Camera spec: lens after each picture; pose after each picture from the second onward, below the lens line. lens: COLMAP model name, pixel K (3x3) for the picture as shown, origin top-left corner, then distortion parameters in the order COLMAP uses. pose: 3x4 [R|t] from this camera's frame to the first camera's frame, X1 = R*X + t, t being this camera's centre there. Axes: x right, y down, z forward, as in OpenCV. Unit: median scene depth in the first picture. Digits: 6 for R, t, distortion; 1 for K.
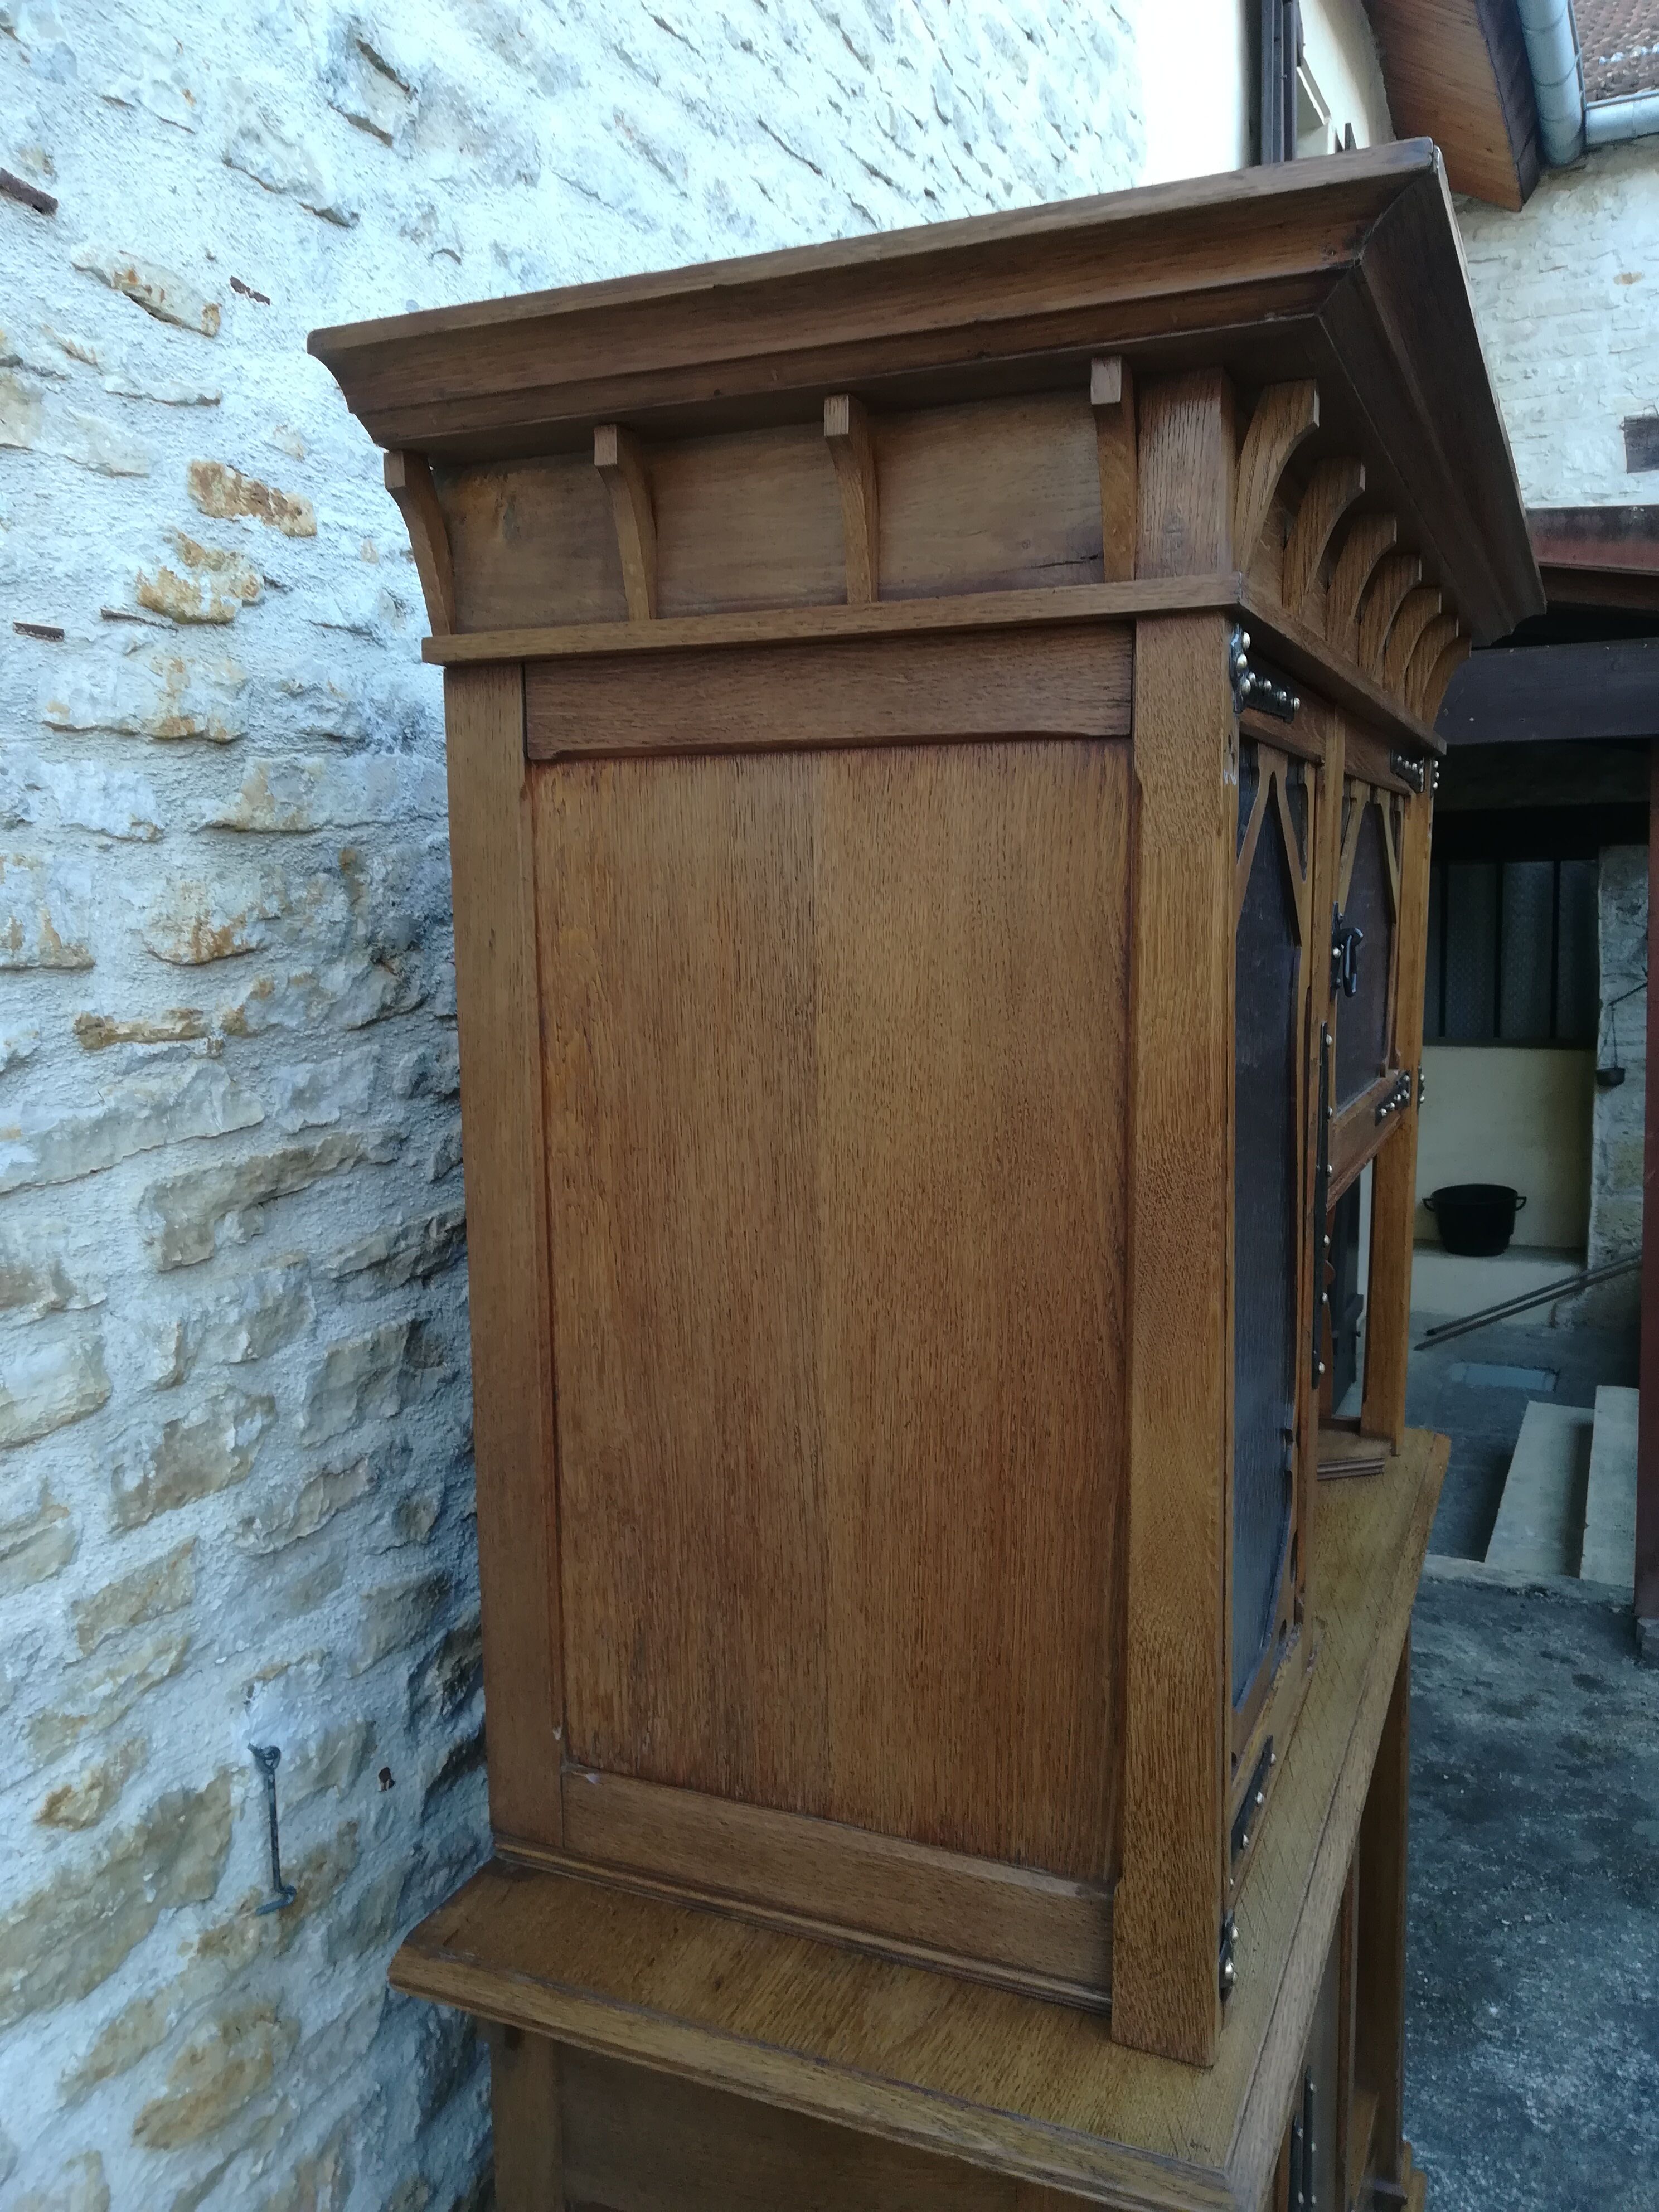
lens RADIAL K [[1722.2, 0, 821.8], [0, 1722.2, 1116.4], [0, 0, 1]] dist [0.052463, -0.065542]
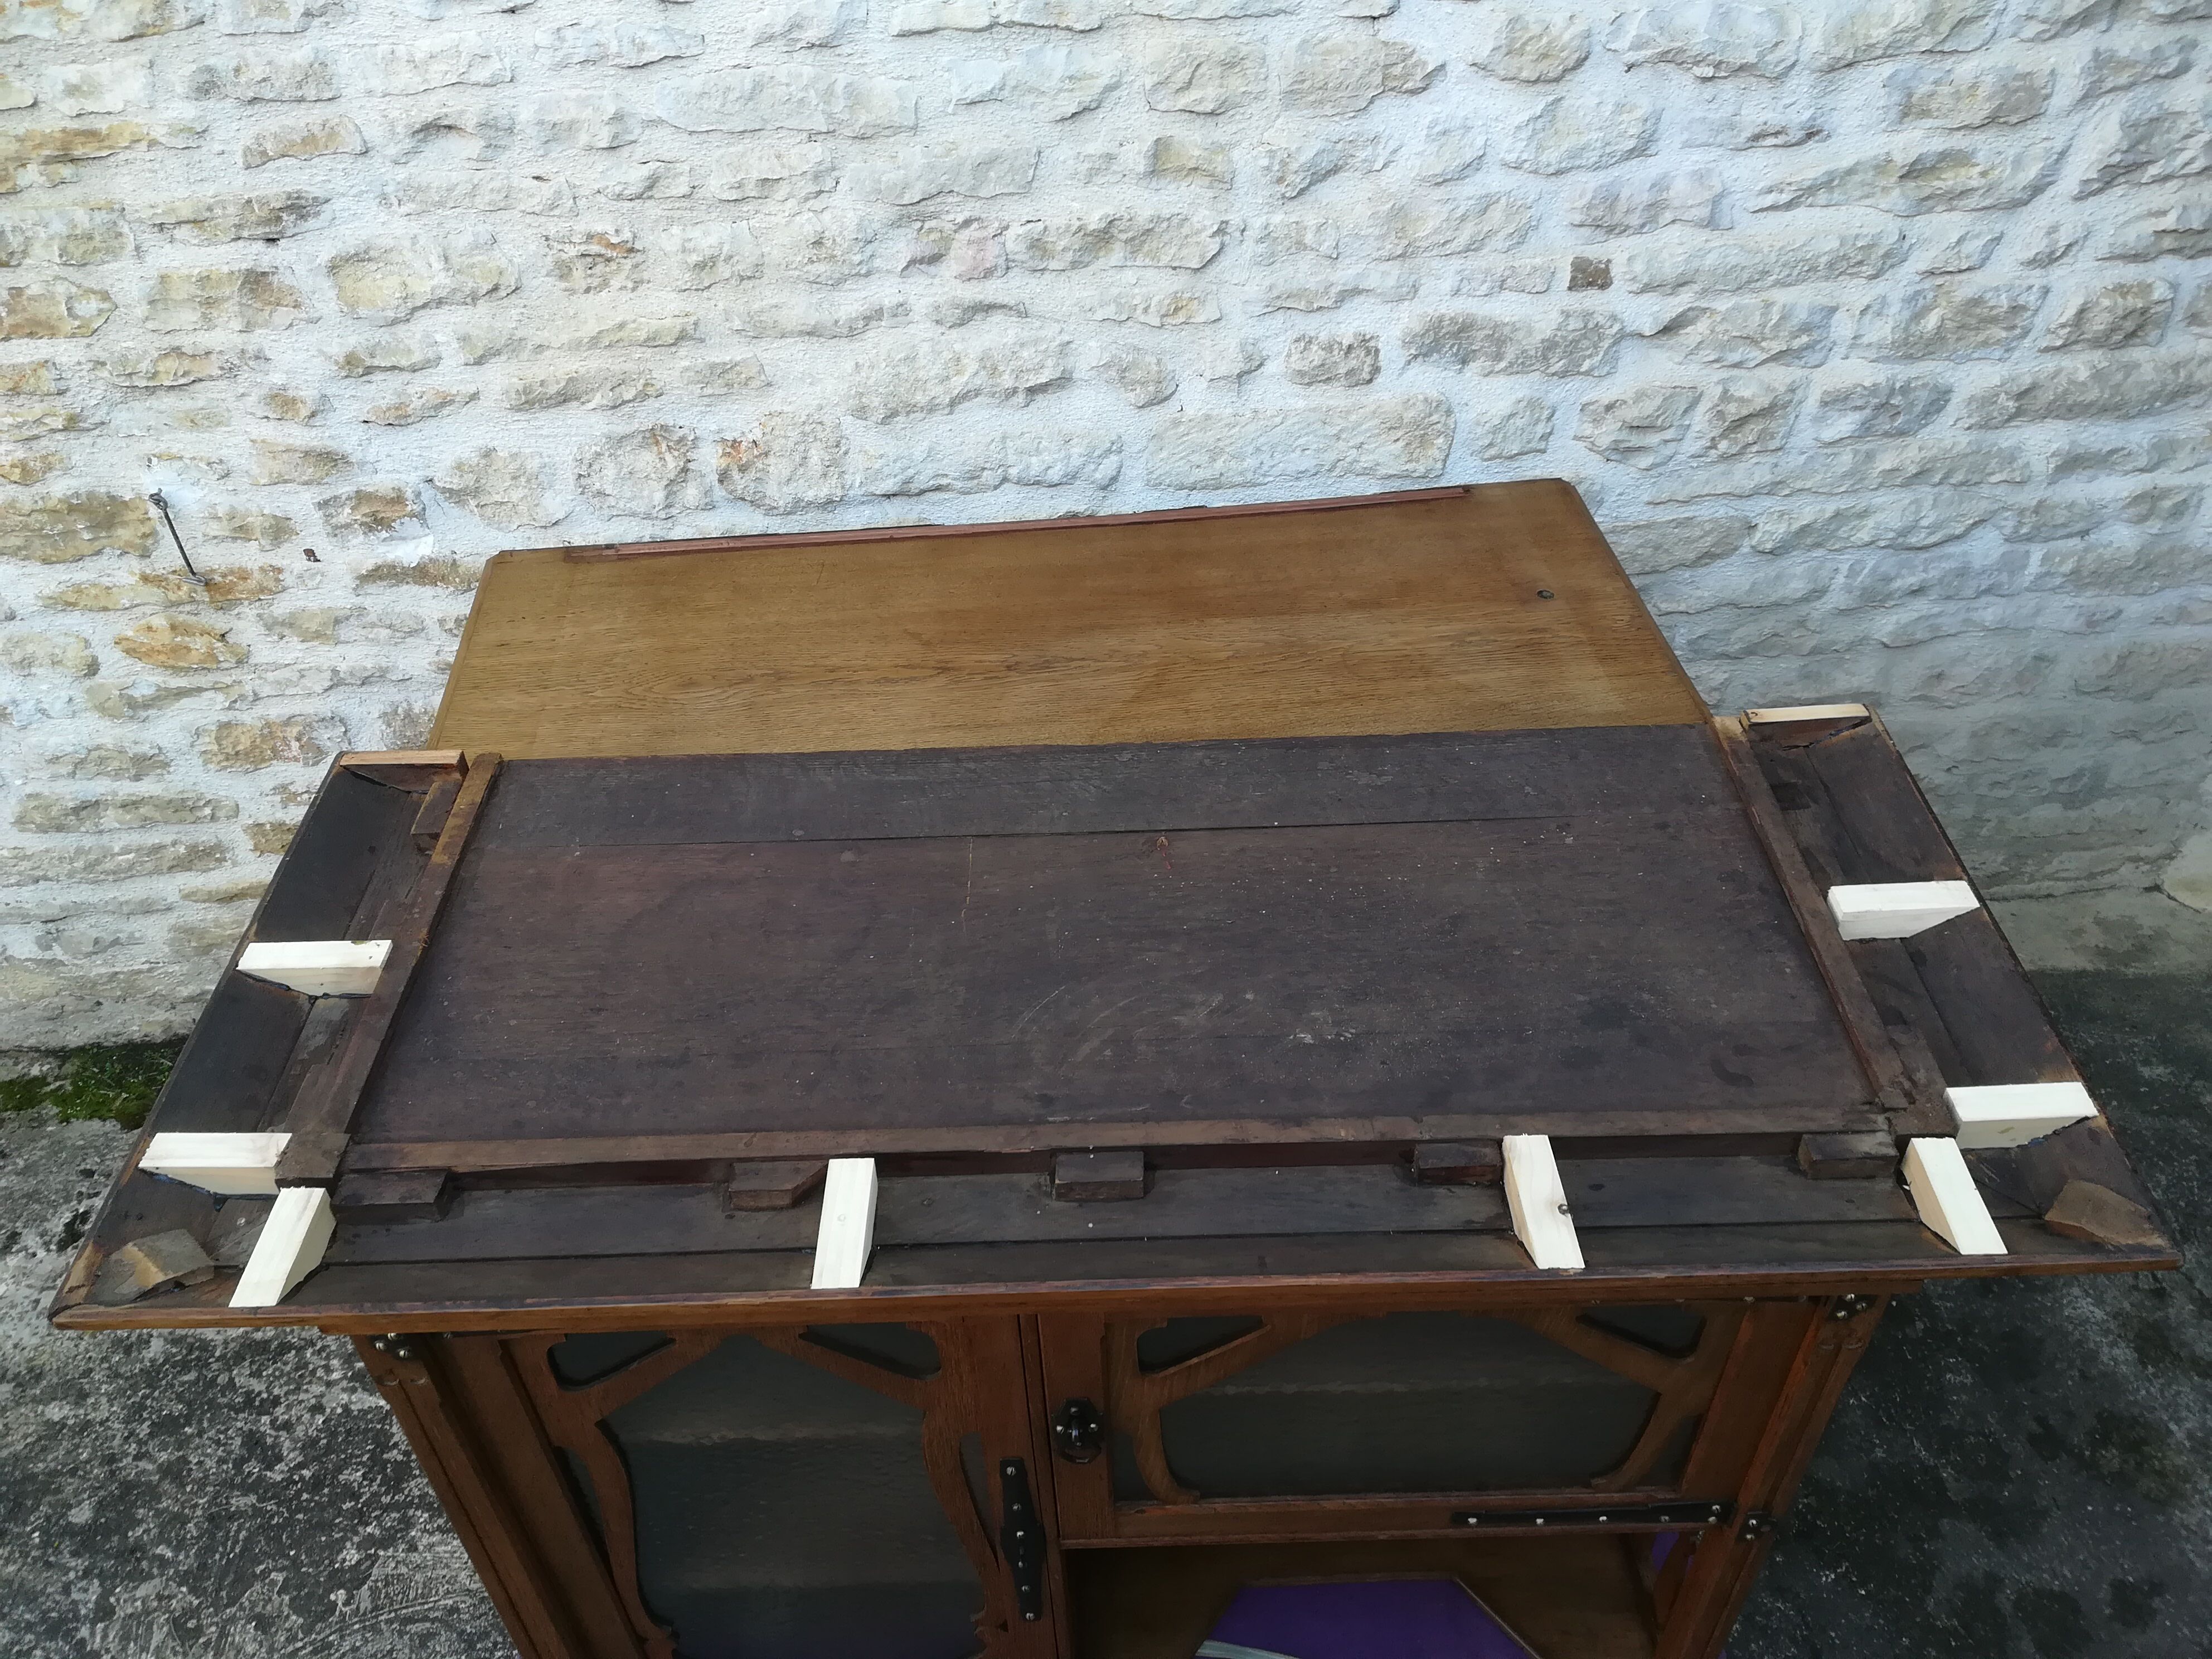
lens RADIAL K [[1722.2, 0, 1123.1], [0, 1722.2, 837.0], [0, 0, 1]] dist [0.052463, -0.065542]
pose [[0.464791, 0.581129, -0.668026, 1.424478], [-0.099527, 0.783982, 0.612753, -0.497738], [0.879809, -0.218315, 0.422226, 1.042967]]
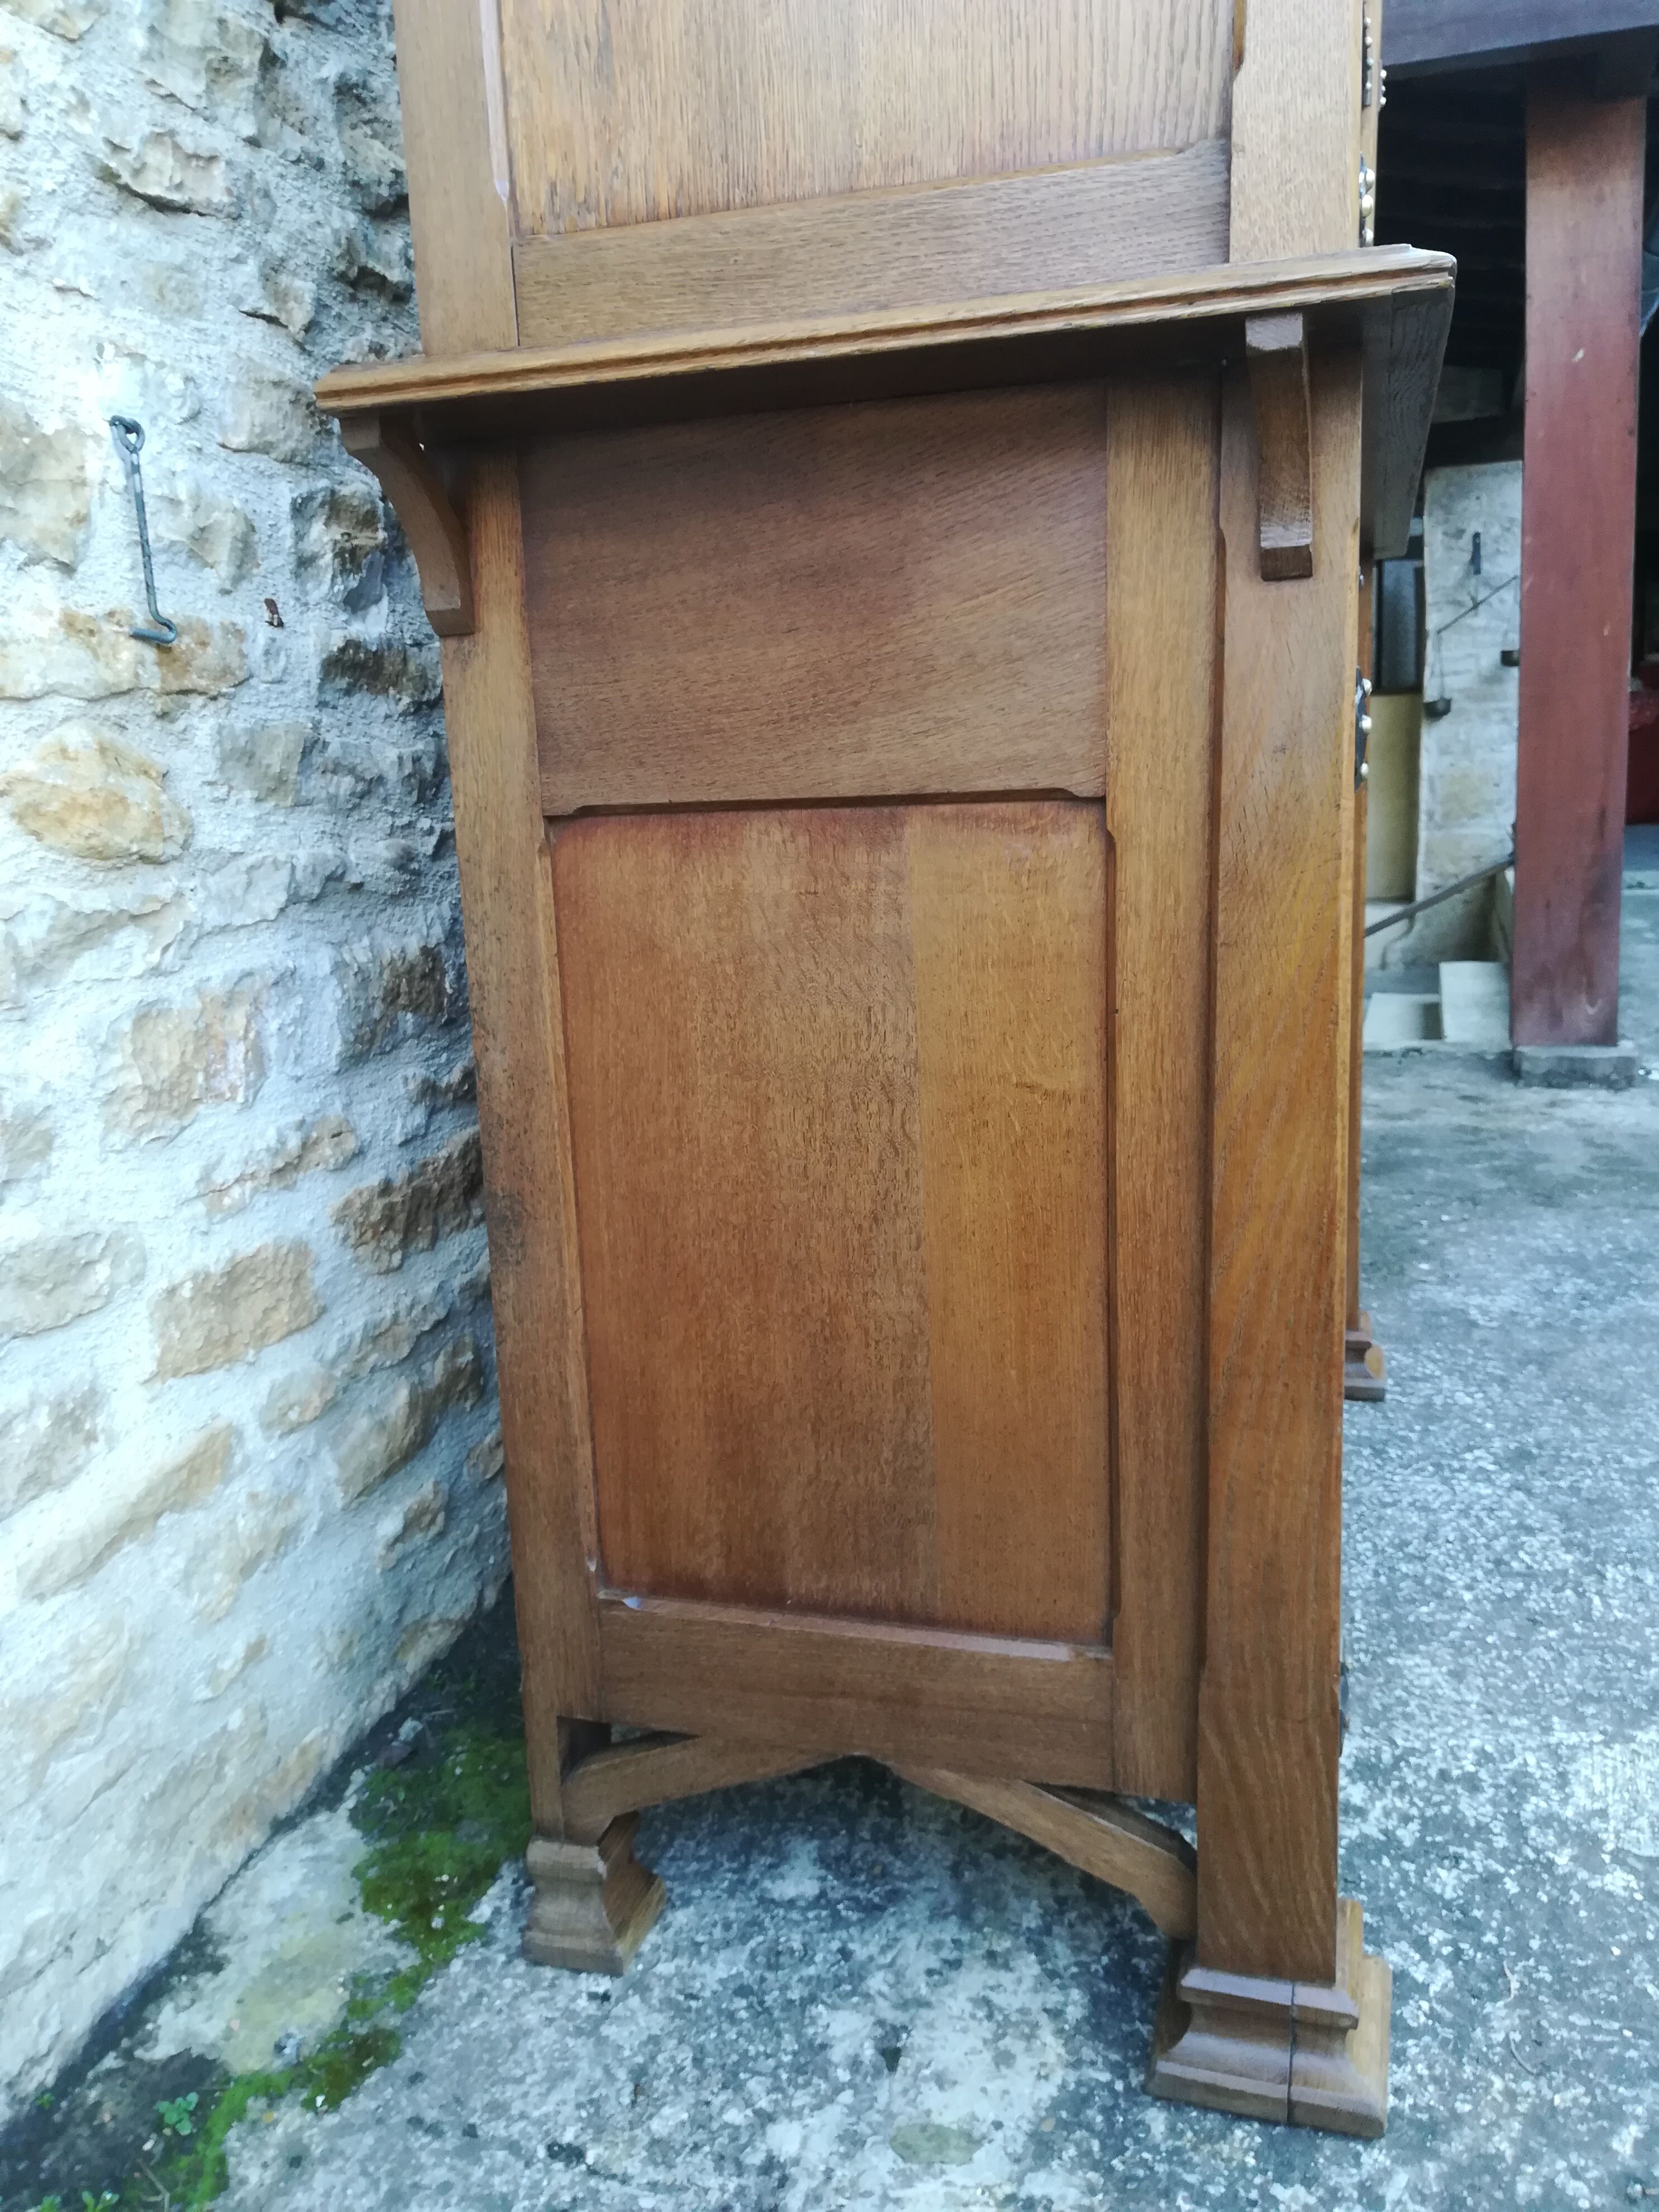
lens RADIAL K [[1722.2, 0, 818.4], [0, 1722.2, 1103.9], [0, 0, 1]] dist [0.052463, -0.065542]
pose [[0.993446, -0.049042, 0.103245, -0.098329], [0.040970, 0.996040, 0.078901, 0.633120], [-0.106705, -0.074154, 0.991522, 0.137270]]
